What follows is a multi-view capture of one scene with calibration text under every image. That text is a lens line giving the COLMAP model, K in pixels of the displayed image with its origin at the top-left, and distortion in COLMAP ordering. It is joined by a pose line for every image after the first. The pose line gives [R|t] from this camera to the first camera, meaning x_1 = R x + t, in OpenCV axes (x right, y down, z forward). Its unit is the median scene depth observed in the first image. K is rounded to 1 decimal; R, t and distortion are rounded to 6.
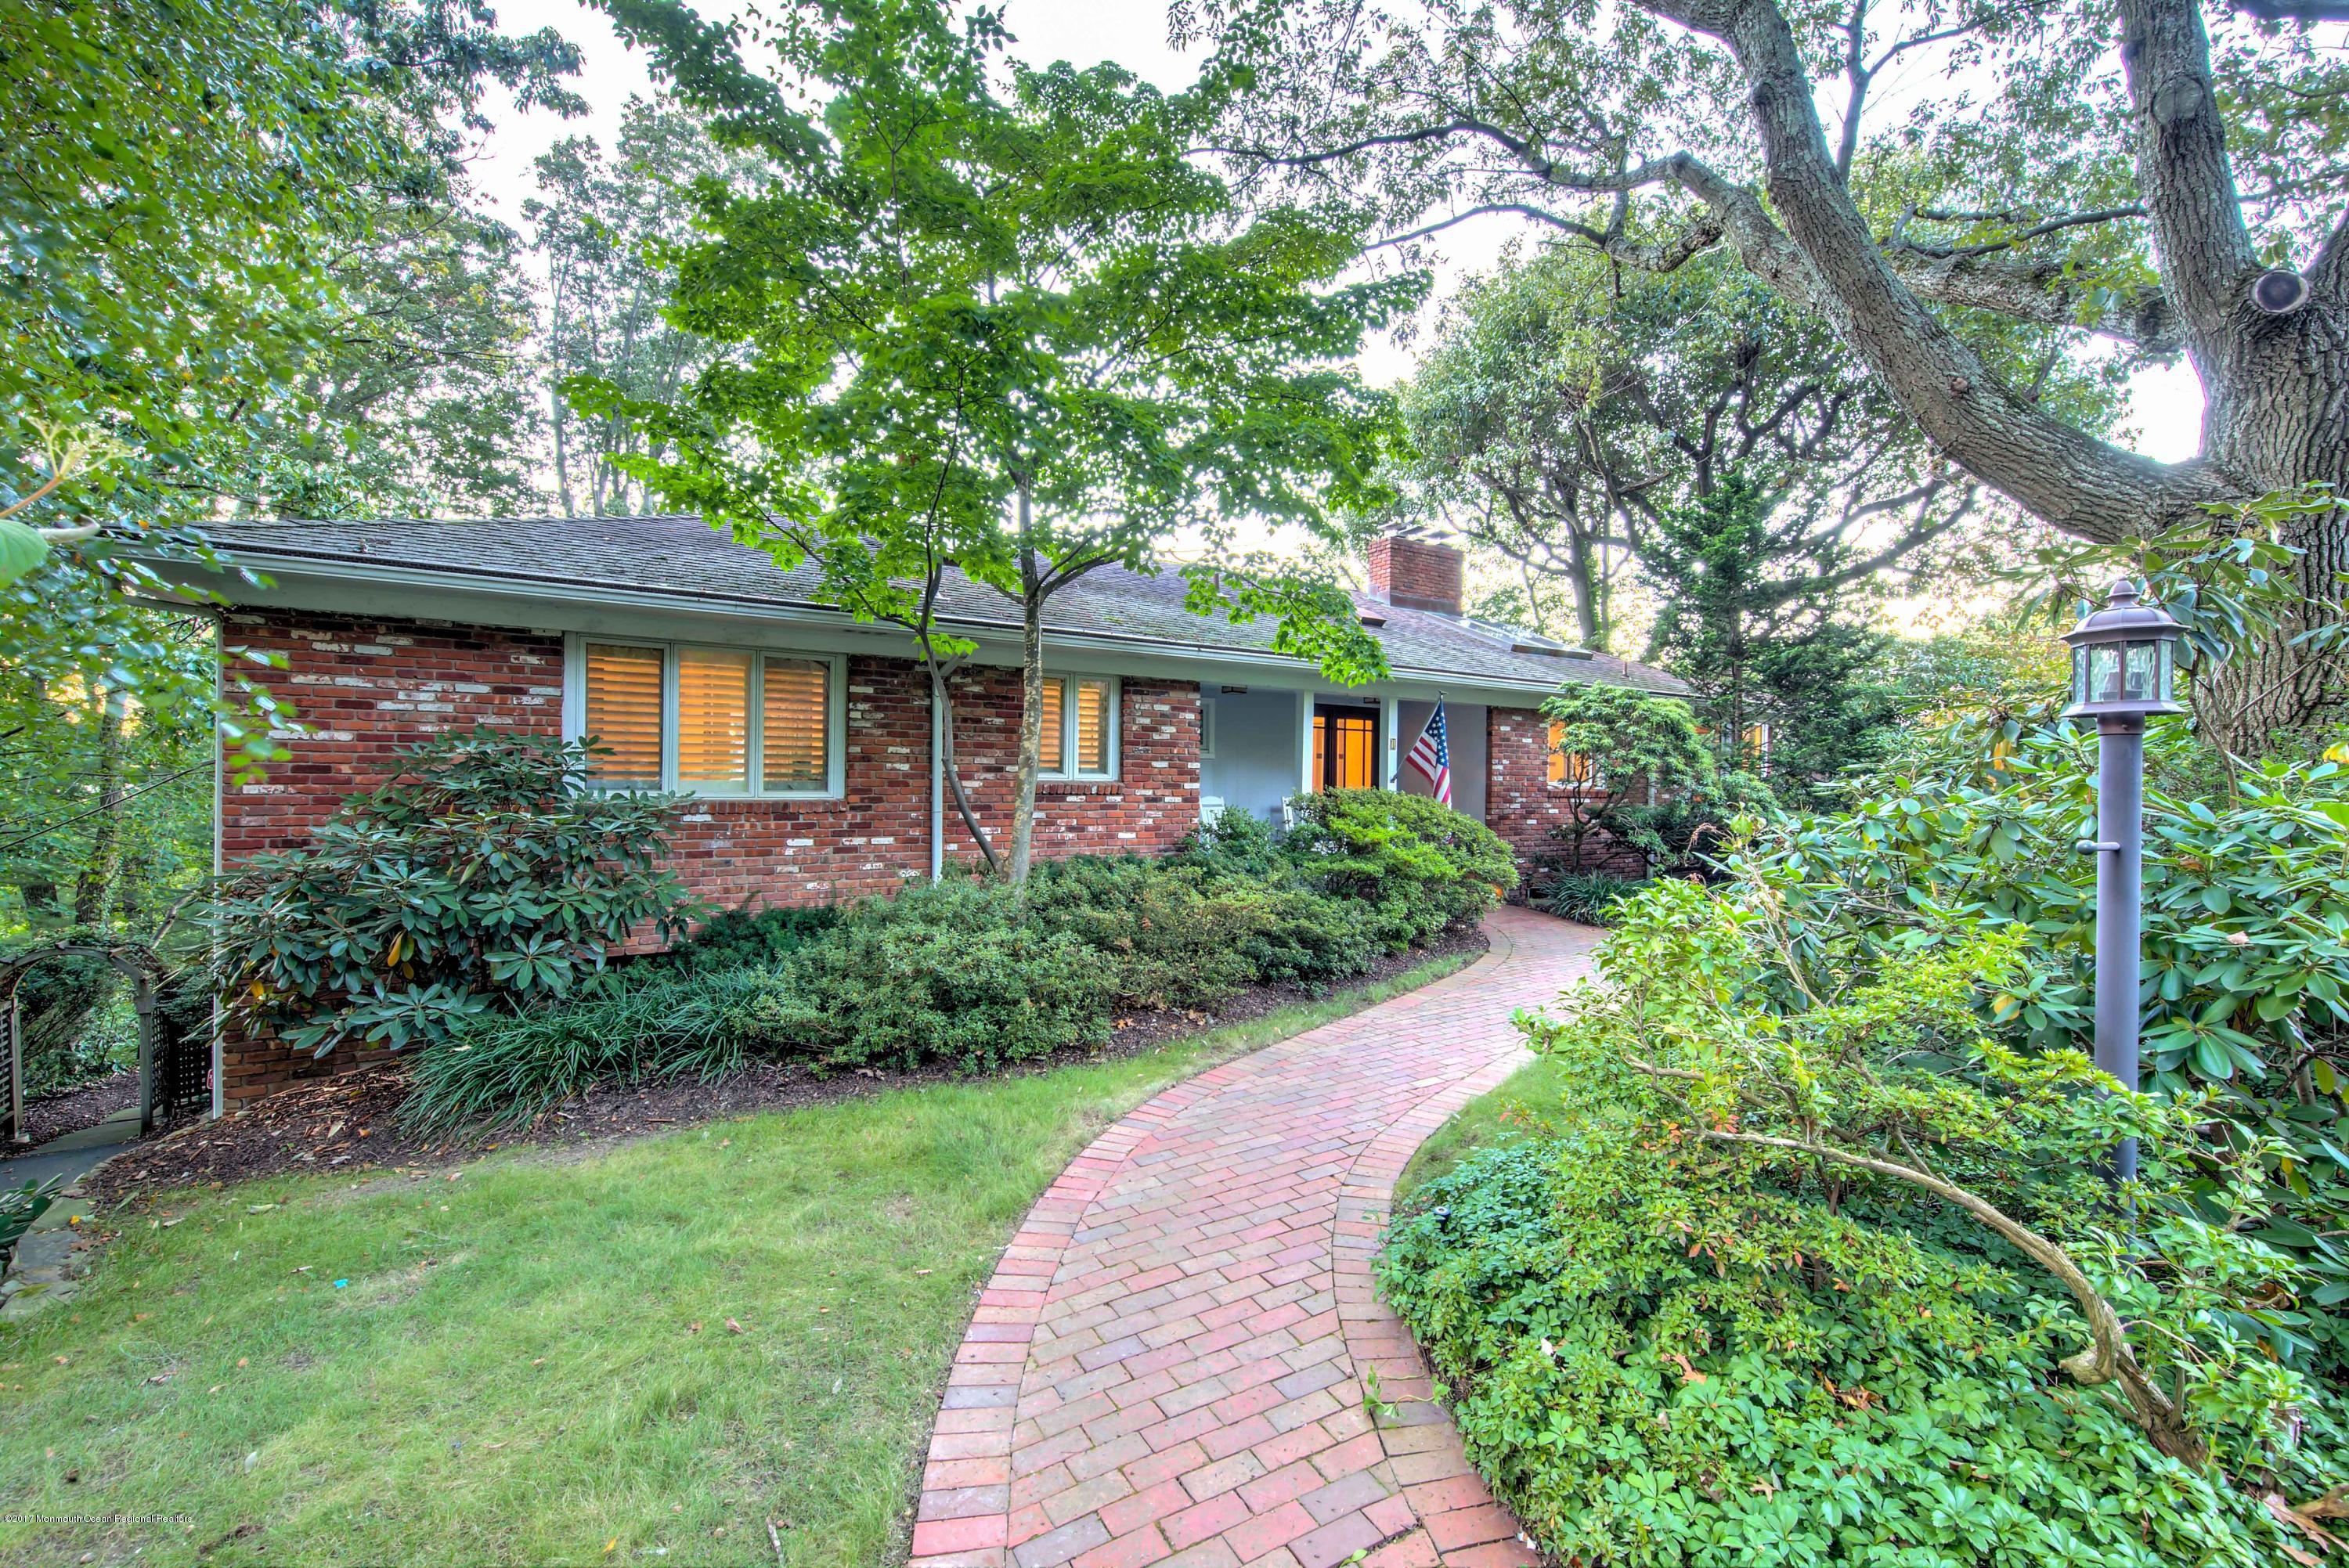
lens RADIAL K [[944.3, 0, 1160.9], [0, 944.3, 777.9], [0, 0, 1]] dist [-0.000173, 0.000089]
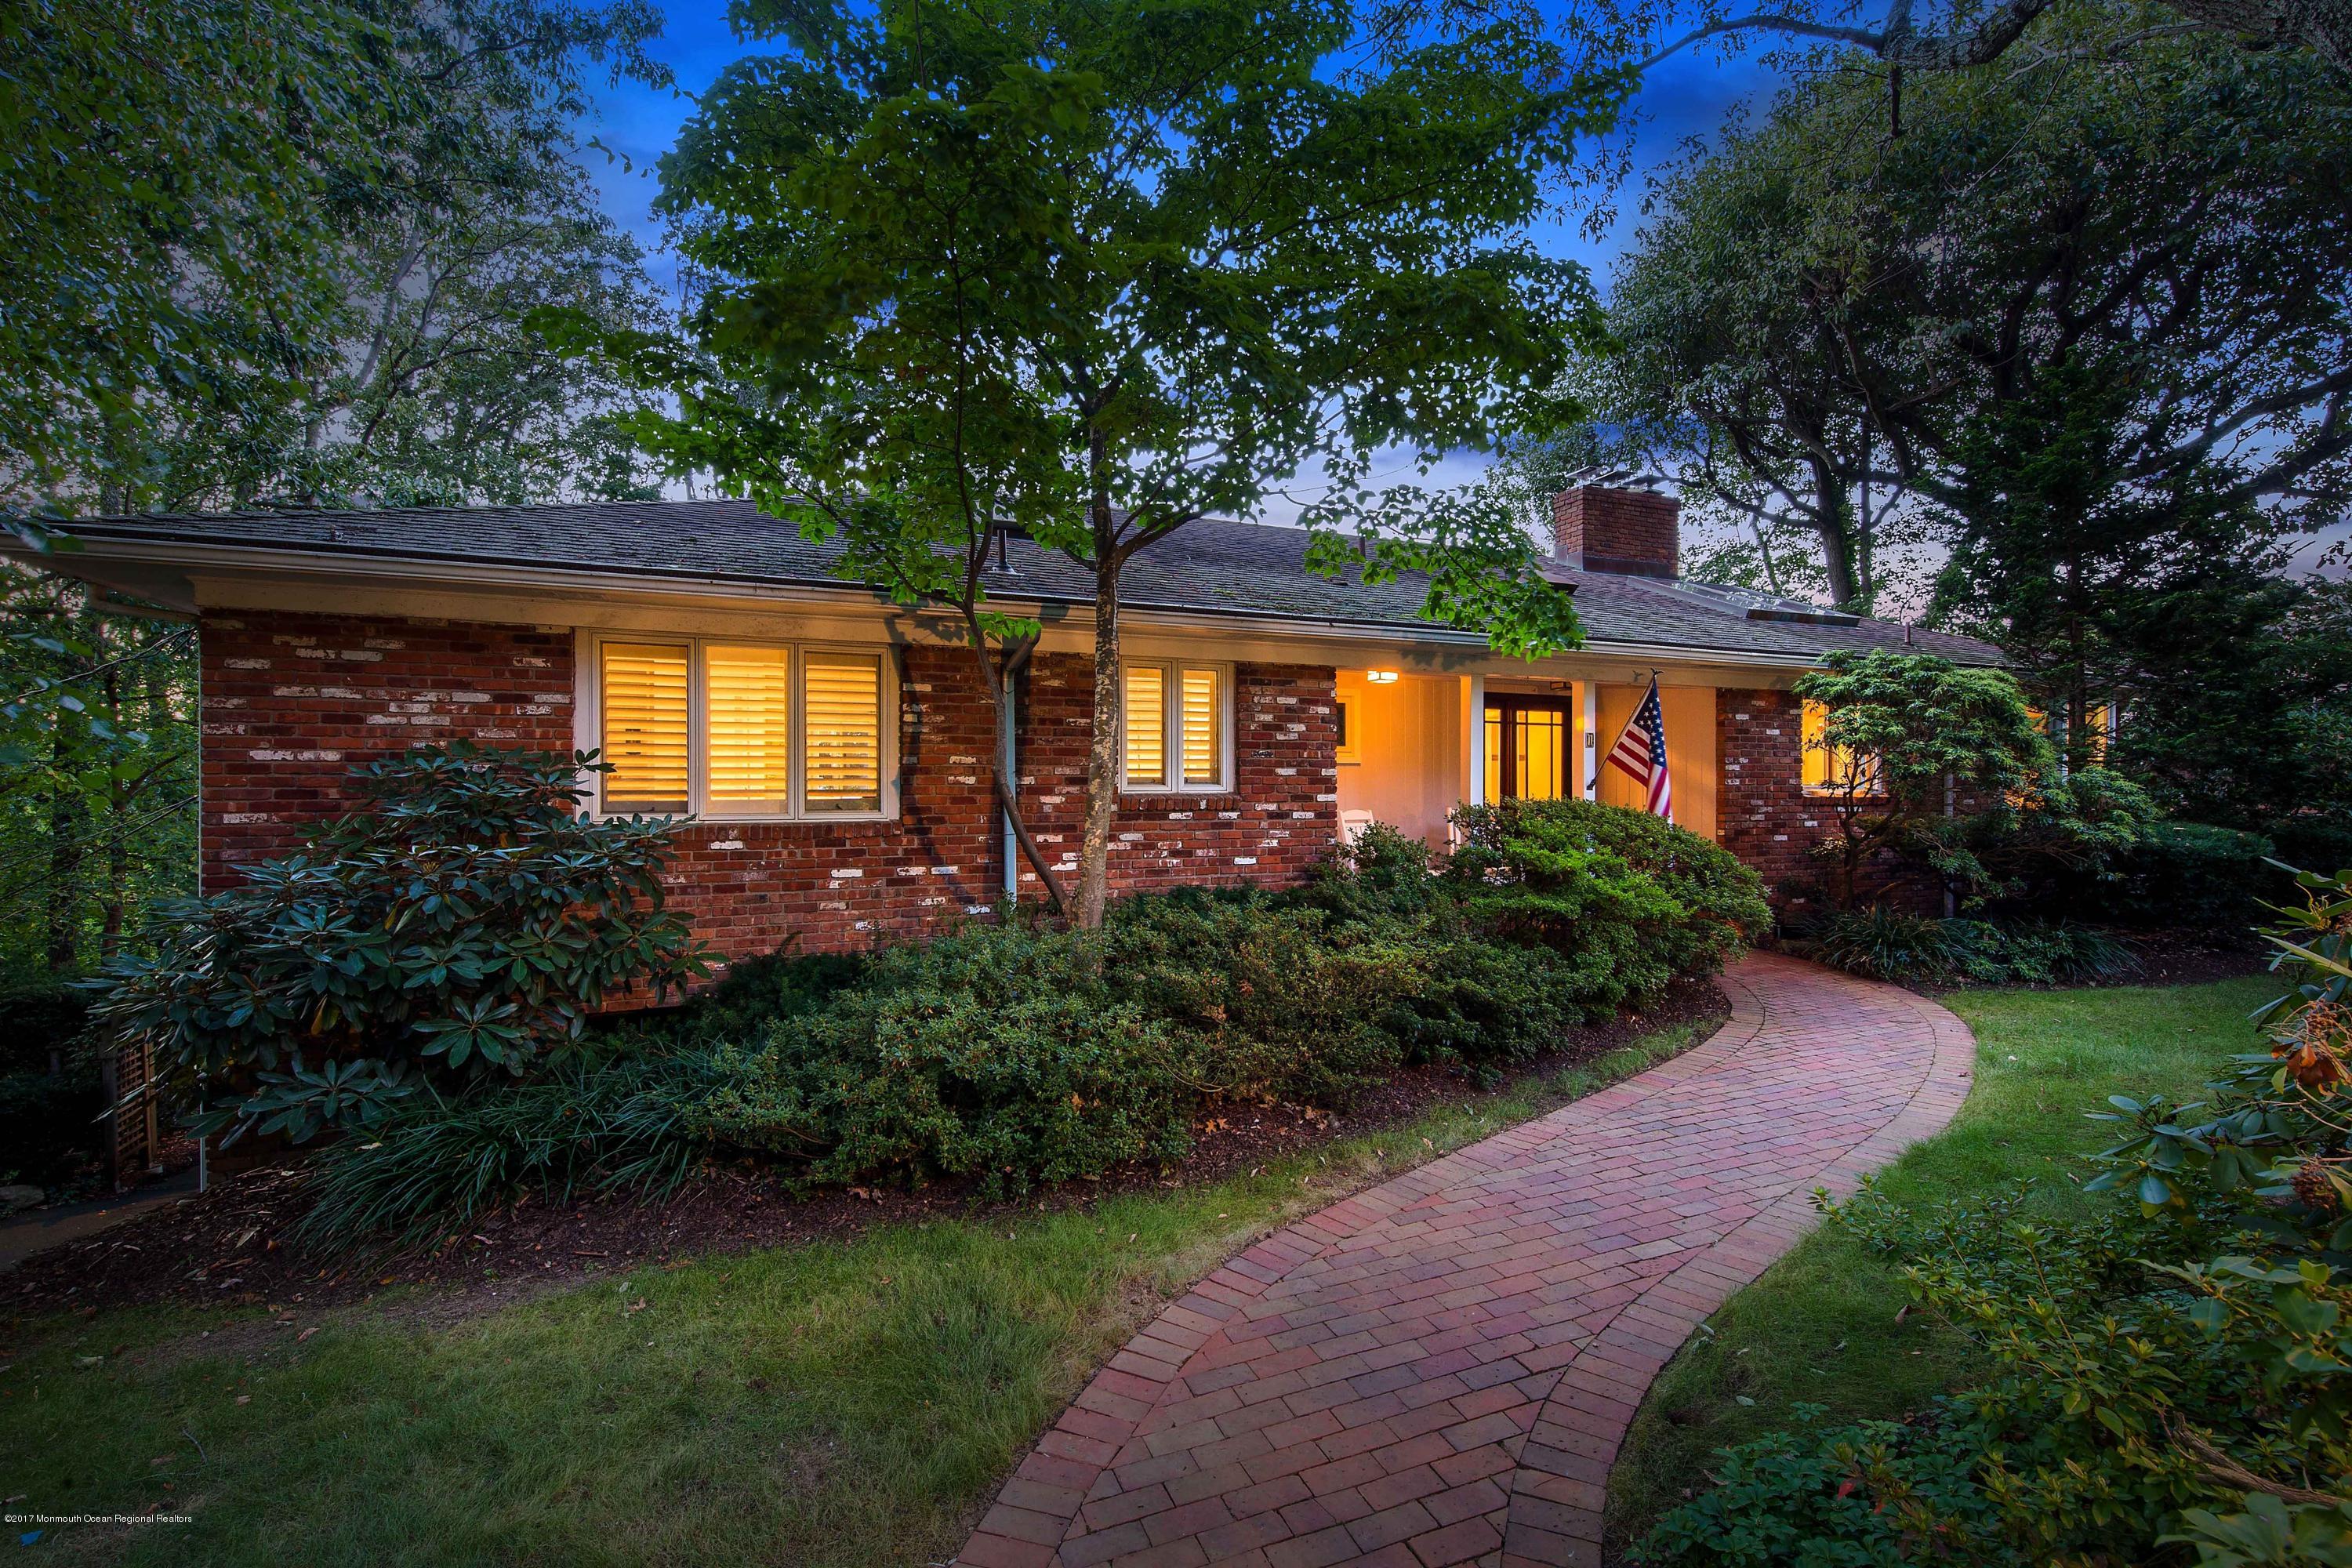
lens RADIAL K [[1011.1, 0, 1192.5], [0, 1011.1, 790.8], [0, 0, 1]] dist [0.006372, -0.002285]
pose [[0.991079, -0.015324, -0.132395, 0.038246], [0.015764, 0.999873, 0.002282, -0.001391], [0.132344, -0.004348, 0.991194, 0.161517]]
